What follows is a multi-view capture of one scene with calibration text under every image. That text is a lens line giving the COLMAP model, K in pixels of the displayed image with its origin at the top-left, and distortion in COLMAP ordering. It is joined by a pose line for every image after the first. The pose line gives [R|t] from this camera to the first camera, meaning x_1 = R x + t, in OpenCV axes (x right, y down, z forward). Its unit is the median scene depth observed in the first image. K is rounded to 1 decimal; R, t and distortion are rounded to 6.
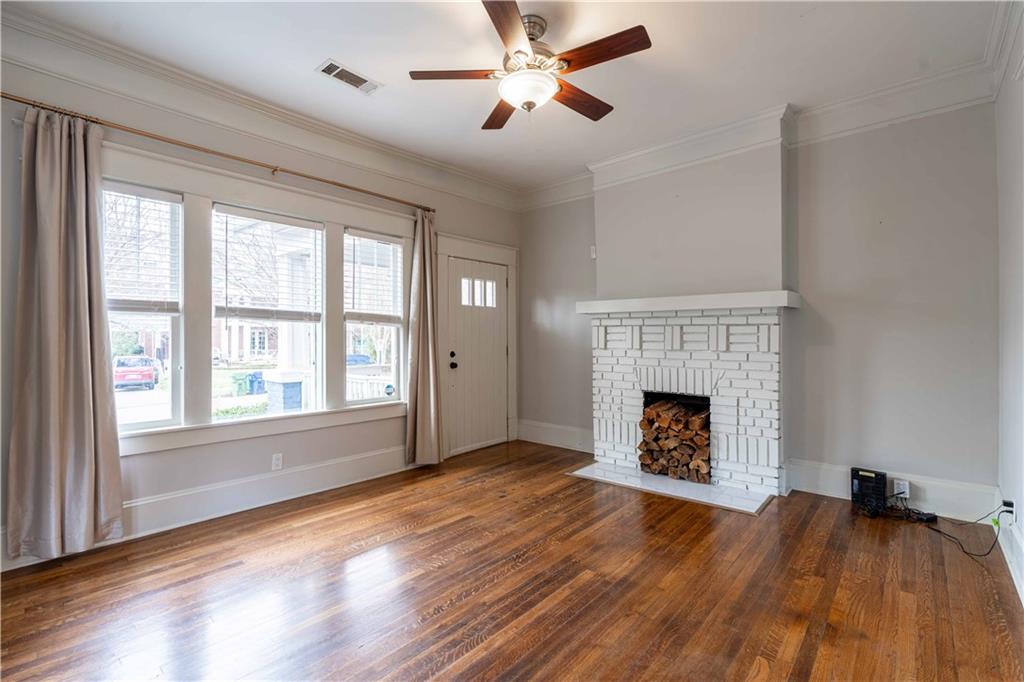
lens RADIAL K [[472.8, 0, 497.6], [0, 472.8, 331.8], [0, 0, 1]] dist [-0.009122, 0.002505]
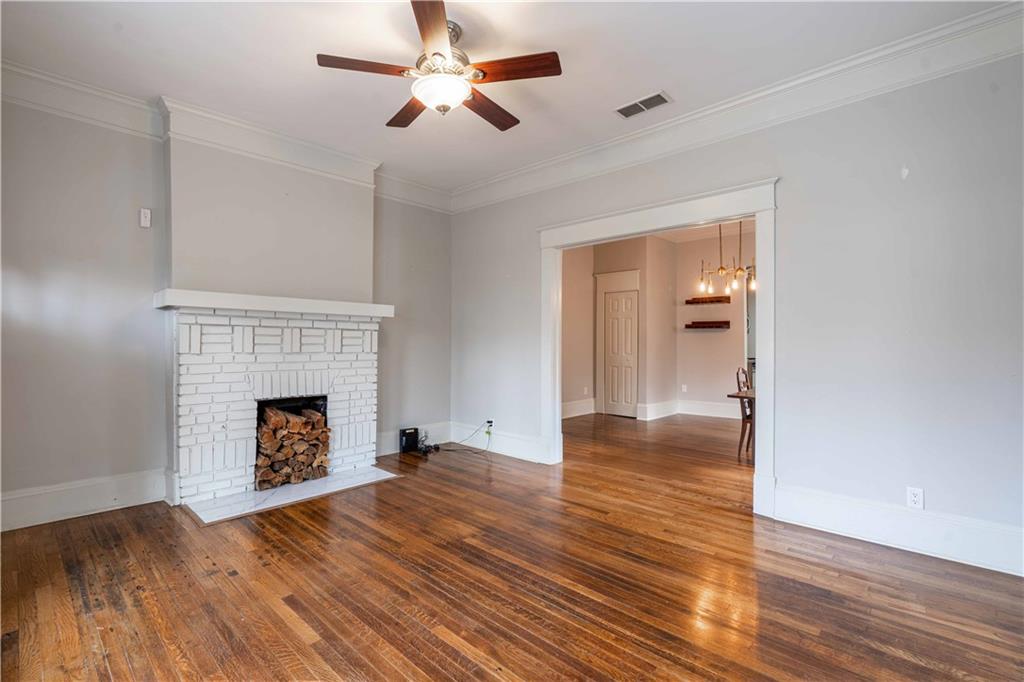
lens RADIAL K [[472.8, 0, 520.5], [0, 472.8, 338.2], [0, 0, 1]] dist [-0.009122, 0.002505]
pose [[-0.005637, 0.006452, 0.999963, -0.603916], [-0.022146, 0.999733, -0.006575, 0.004229], [-0.999739, -0.022182, -0.005493, 0.535560]]
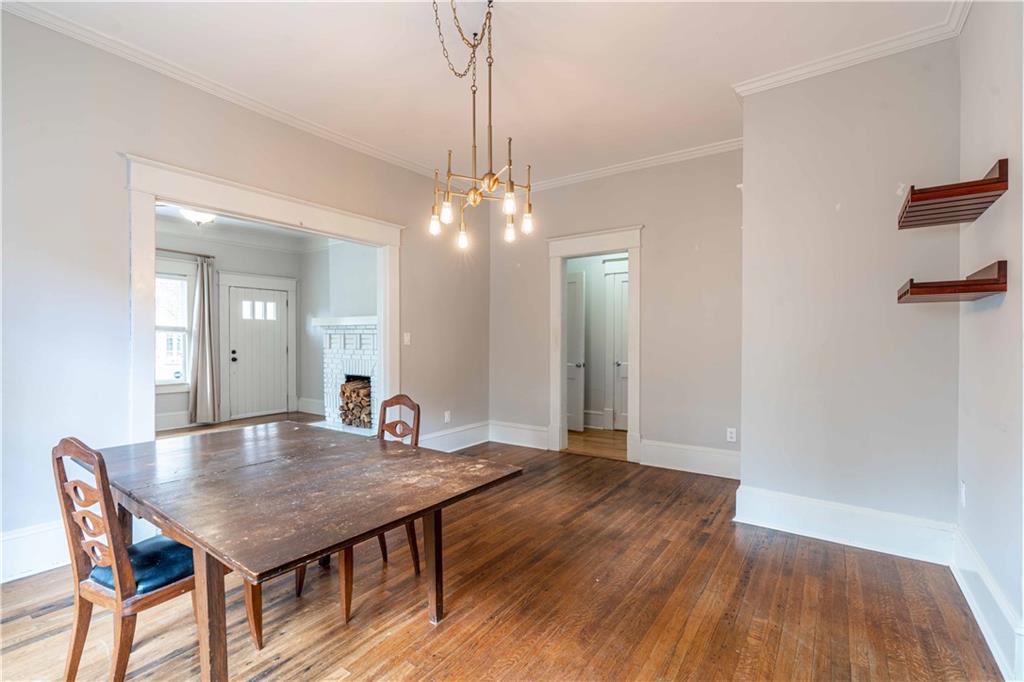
lens RADIAL K [[472.8, 0, 513.2], [0, 472.8, 345.8], [0, 0, 1]] dist [-0.009122, 0.002505]
pose [[0.992996, 0.000248, 0.118150, 0.716568], [-0.003421, 0.999639, 0.026650, -0.018314], [-0.118100, -0.026867, 0.992638, -0.690679]]
